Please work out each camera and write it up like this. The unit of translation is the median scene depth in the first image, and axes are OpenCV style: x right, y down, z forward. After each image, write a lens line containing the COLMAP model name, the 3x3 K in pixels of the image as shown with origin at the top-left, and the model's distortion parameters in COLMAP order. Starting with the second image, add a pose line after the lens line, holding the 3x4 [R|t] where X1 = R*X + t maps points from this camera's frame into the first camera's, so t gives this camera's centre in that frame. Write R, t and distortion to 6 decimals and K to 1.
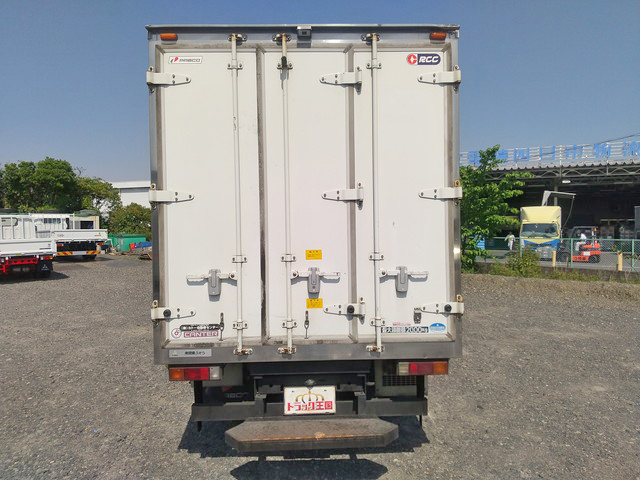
lens RADIAL K [[453.4, 0, 319.0], [0, 453.4, 243.7], [0, 0, 1]] dist [-0.001050, 0.017359]
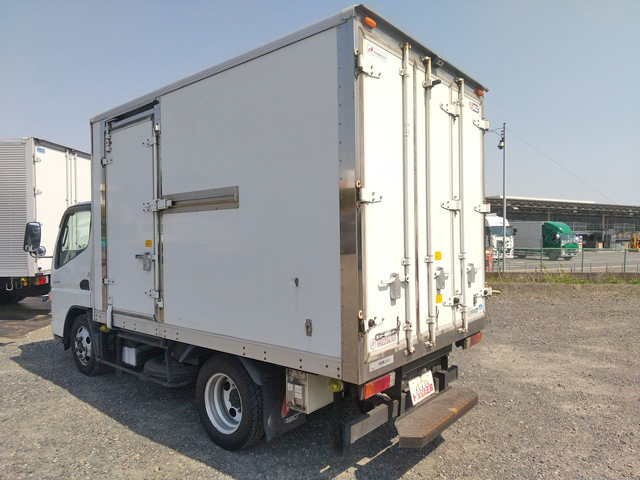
lens RADIAL K [[453.4, 0, 326.0], [0, 453.4, 242.7], [0, 0, 1]] dist [-0.001050, 0.017359]
pose [[0.662026, -0.002668, 0.749476, -1.064798], [0.019469, 0.999717, -0.013638, 0.001594], [-0.749228, 0.023620, 0.661890, 0.455892]]
